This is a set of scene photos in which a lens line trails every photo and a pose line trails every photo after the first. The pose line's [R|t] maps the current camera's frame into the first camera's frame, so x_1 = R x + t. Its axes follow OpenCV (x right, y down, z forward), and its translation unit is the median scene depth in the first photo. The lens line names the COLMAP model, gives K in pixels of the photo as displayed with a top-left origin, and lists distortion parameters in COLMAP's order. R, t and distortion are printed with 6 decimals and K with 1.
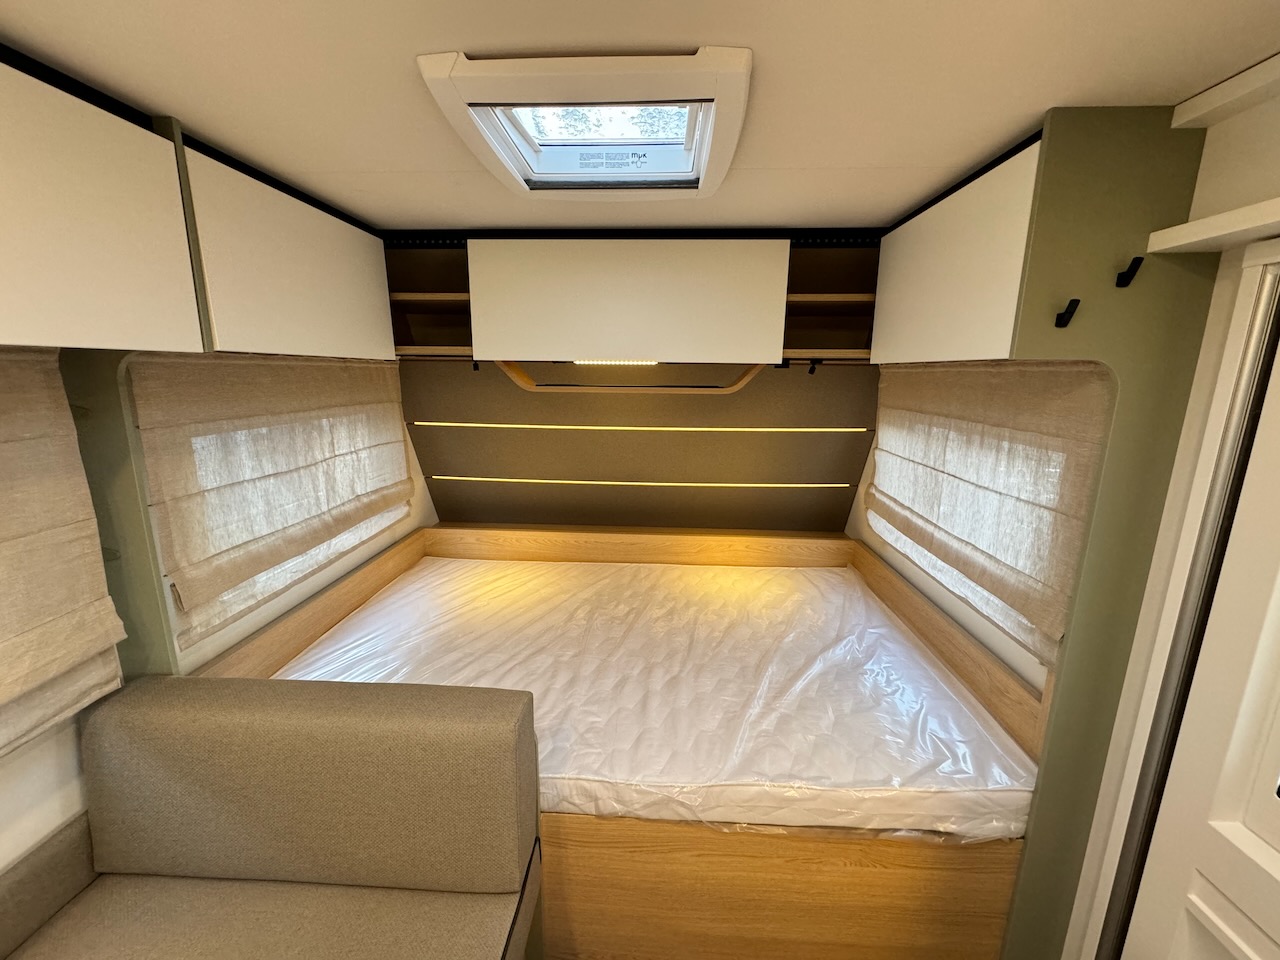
lens RADIAL K [[512.1, 0, 637.8], [0, 512.1, 476.1], [0, 0, 1]] dist [0.000731, 0.000144]
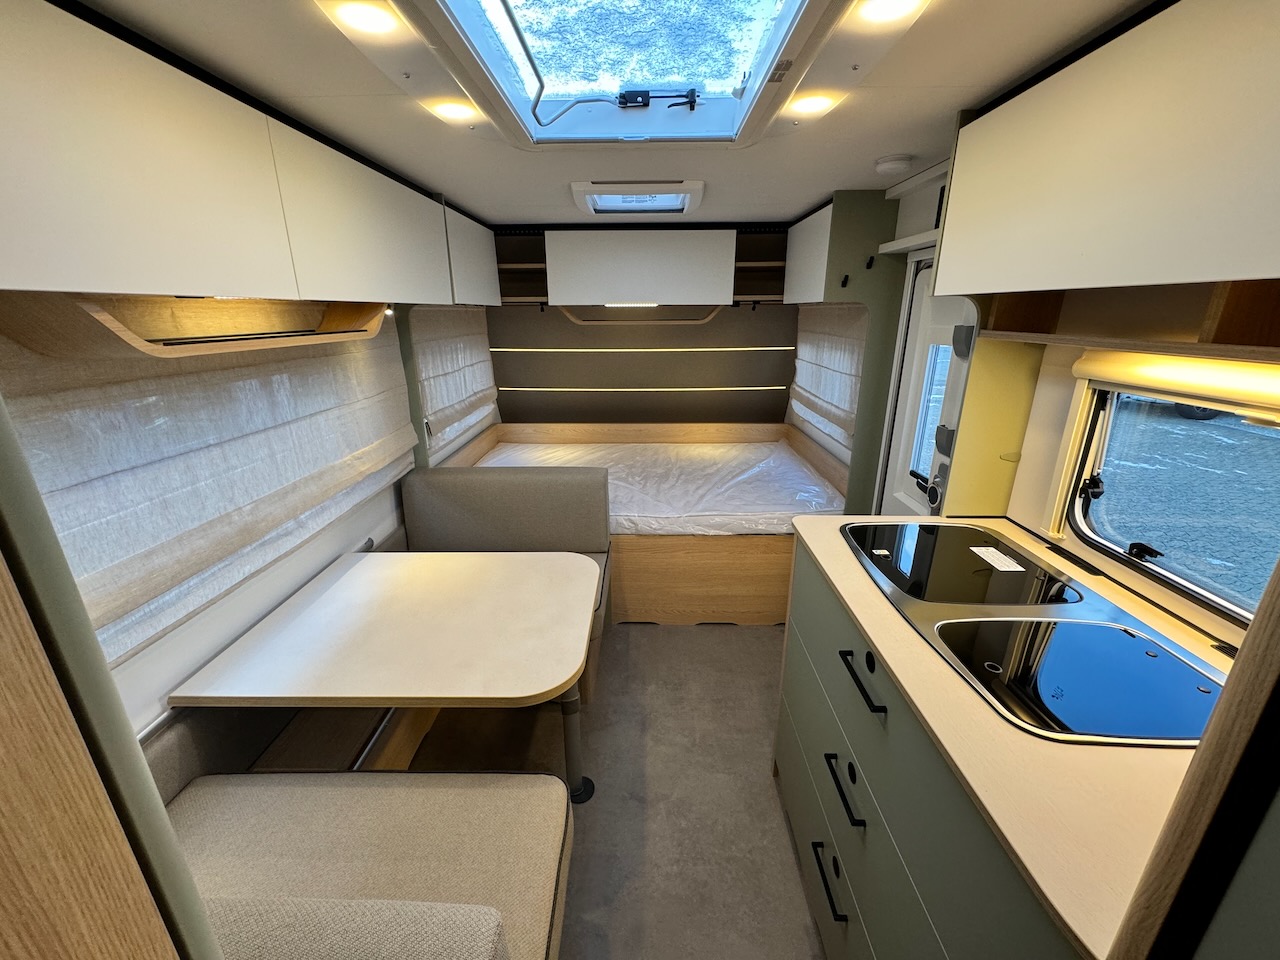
lens RADIAL K [[512.1, 0, 639.2], [0, 512.1, 478.7], [0, 0, 1]] dist [0.000731, 0.000144]
pose [[0.999206, -0.026048, 0.030139, -0.097841], [0.022394, 0.993021, 0.115794, 0.155982], [-0.032945, -0.115027, 0.992816, -0.768189]]
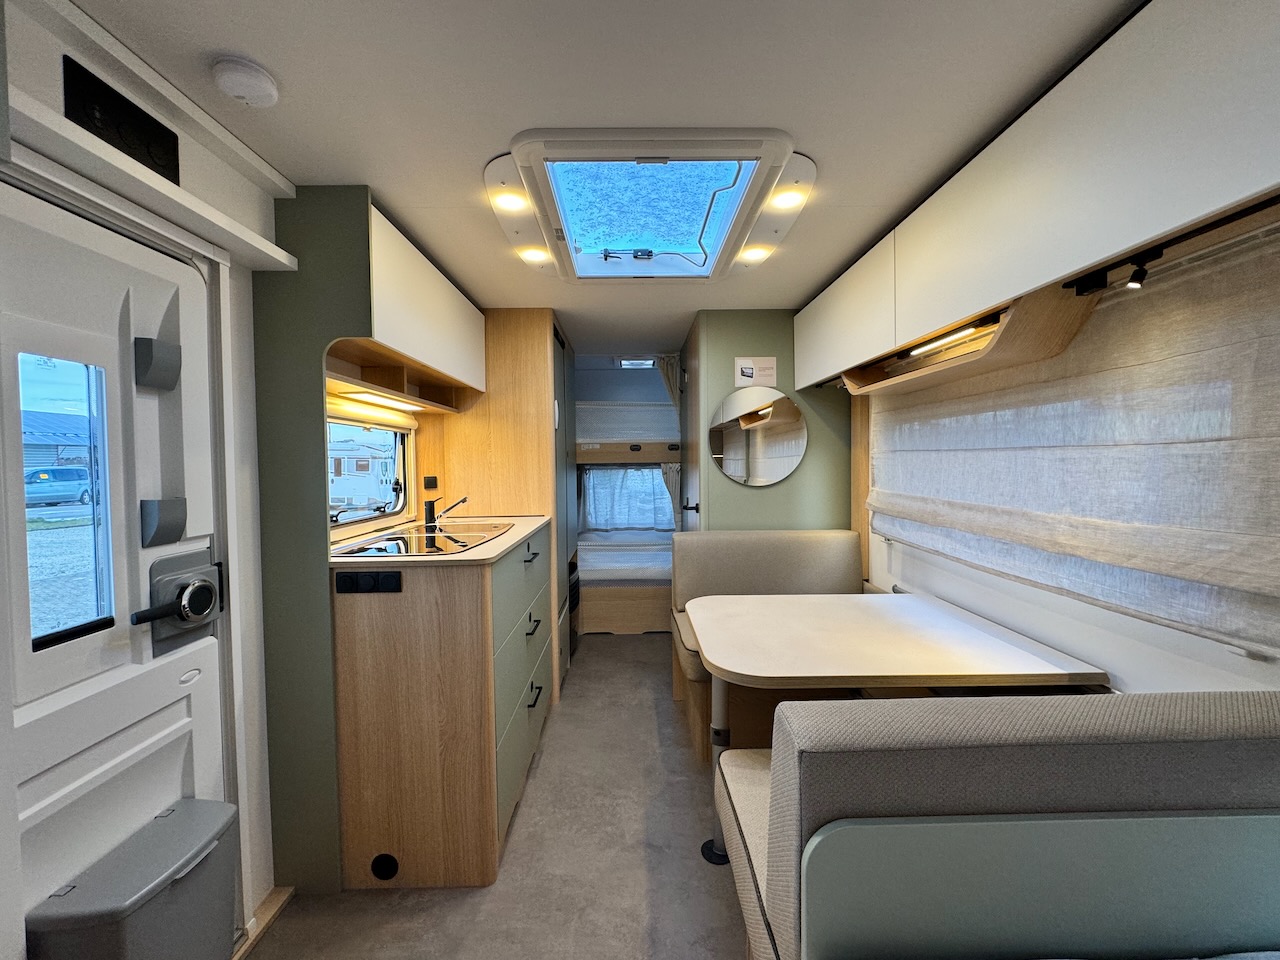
lens RADIAL K [[512.1, 0, 637.5], [0, 512.1, 477.5], [0, 0, 1]] dist [0.000731, 0.000144]
pose [[-0.997778, 0.007326, -0.066221, 0.016592], [-0.008157, 0.973027, 0.230549, -0.021317], [0.066124, 0.230577, -0.970805, 1.174711]]
